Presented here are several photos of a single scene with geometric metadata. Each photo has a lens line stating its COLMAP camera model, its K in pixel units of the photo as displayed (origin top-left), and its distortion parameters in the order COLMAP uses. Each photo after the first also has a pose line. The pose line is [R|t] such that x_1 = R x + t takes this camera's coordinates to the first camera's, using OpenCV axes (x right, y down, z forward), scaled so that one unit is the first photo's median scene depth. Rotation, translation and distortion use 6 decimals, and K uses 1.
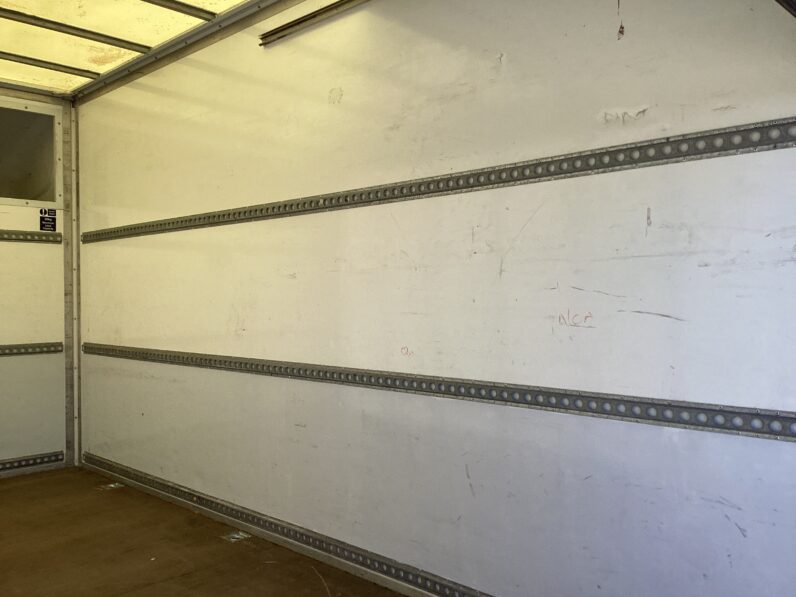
lens RADIAL K [[713.2, 0, 398.0], [0, 713.2, 298.5], [0, 0, 1]] dist [0.141313, -0.271223]
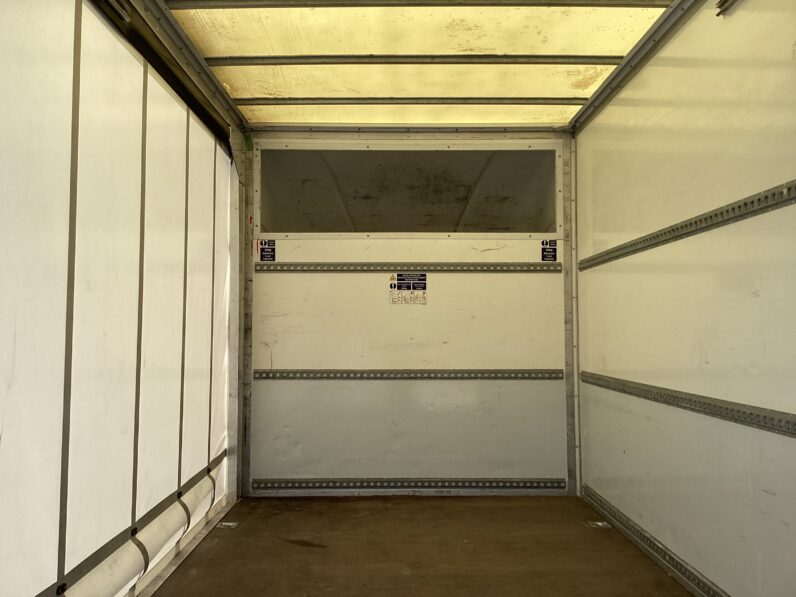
lens RADIAL K [[713.2, 0, 398.0], [0, 713.2, 298.5], [0, 0, 1]] dist [0.141313, -0.271223]
pose [[0.704822, -0.027186, -0.708863, 0.090581], [-0.005609, 0.999021, -0.043891, 0.006388], [0.709362, 0.034912, 0.703980, 0.125651]]
